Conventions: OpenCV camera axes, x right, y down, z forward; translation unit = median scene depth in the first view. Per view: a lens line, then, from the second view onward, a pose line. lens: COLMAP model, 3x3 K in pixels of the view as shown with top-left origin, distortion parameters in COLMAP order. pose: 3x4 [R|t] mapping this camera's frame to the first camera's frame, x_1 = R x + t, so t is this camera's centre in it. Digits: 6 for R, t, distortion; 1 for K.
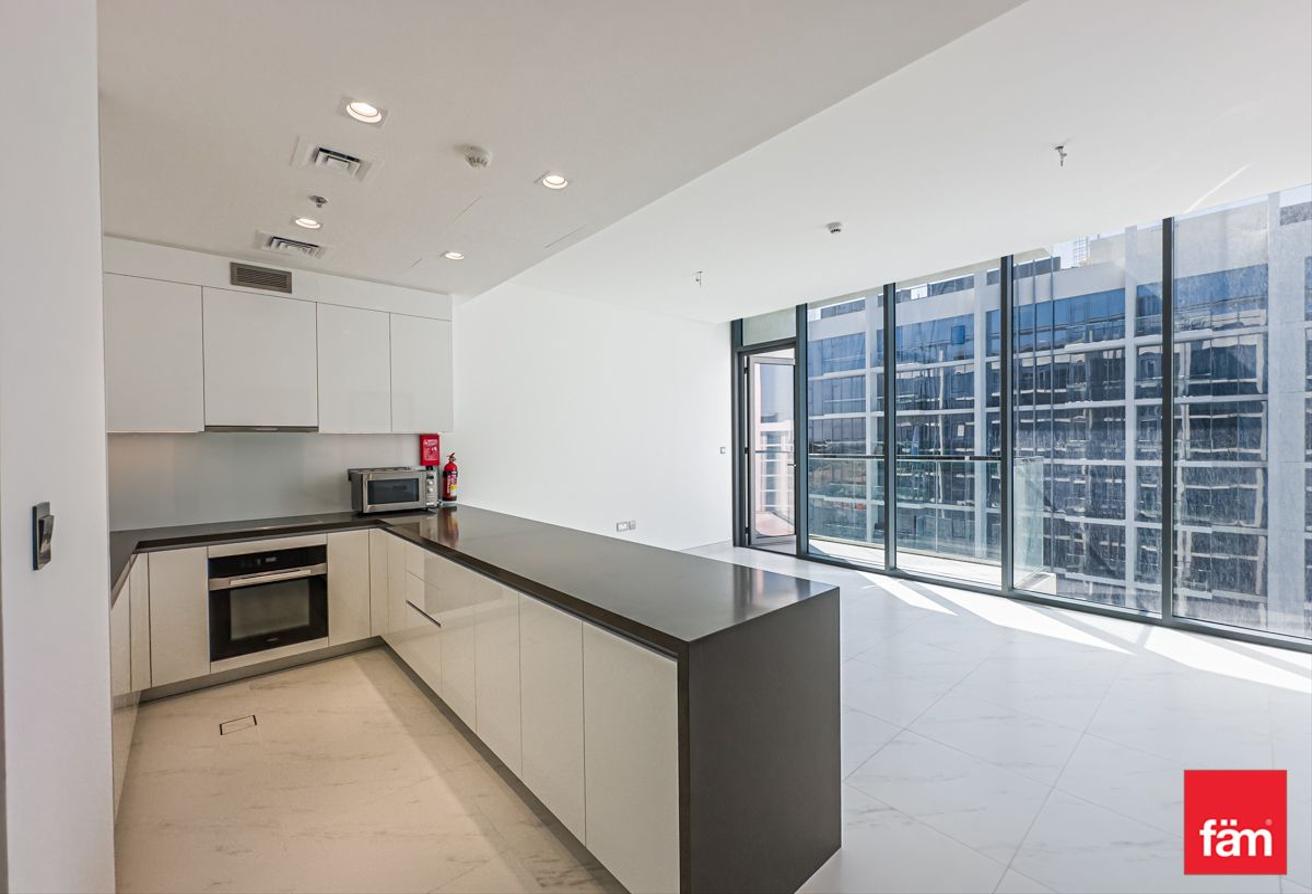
lens RADIAL K [[523.1, 0, 659.8], [0, 523.1, 443.2], [0, 0, 1]] dist [-0.005900, -0.000085]
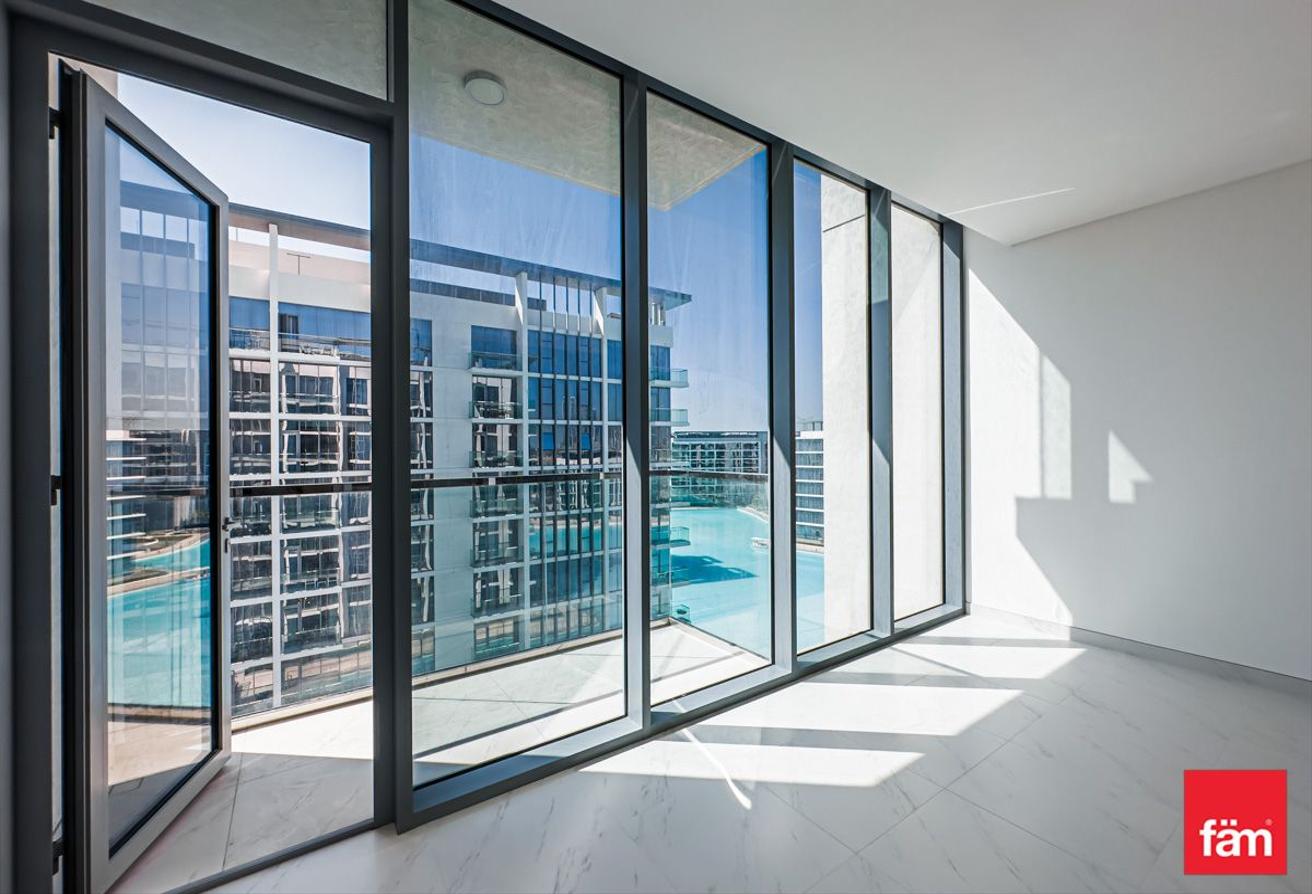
lens RADIAL K [[523.1, 0, 654.0], [0, 523.1, 447.6], [0, 0, 1]] dist [-0.005900, -0.000085]
pose [[0.120412, 0.009392, 0.992680, -0.016254], [0.009008, 0.999904, -0.010553, 0.000276], [-0.992683, 0.010213, 0.120316, 0.650698]]
